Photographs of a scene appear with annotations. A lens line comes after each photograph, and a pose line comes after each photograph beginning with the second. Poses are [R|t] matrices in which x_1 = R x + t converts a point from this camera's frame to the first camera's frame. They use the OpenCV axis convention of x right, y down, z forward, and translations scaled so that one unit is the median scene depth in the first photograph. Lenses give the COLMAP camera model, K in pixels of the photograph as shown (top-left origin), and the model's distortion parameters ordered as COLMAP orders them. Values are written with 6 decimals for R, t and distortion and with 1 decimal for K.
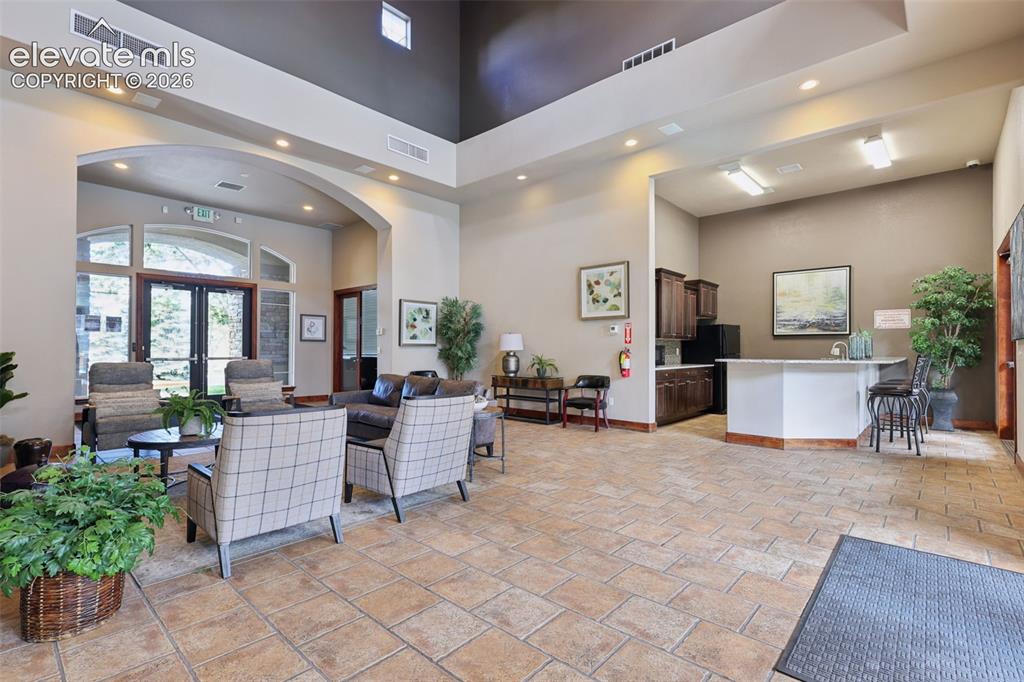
lens RADIAL K [[468.2, 0, 512.7], [0, 468.2, 342.9], [0, 0, 1]] dist [0.003047, -0.000193]
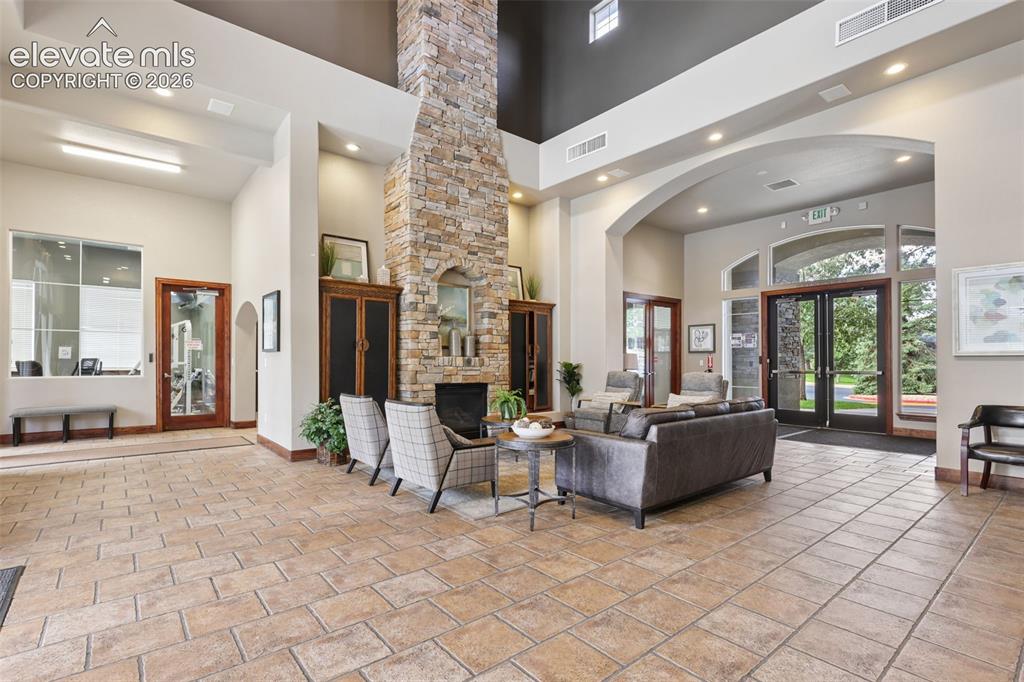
lens RADIAL K [[468.2, 0, 499.1], [0, 468.2, 360.6], [0, 0, 1]] dist [0.003047, -0.000193]
pose [[-0.141116, -0.002060, -0.989991, 0.902088], [0.012290, 0.999917, -0.003832, 0.018675], [0.989917, -0.012707, -0.141079, 1.337159]]
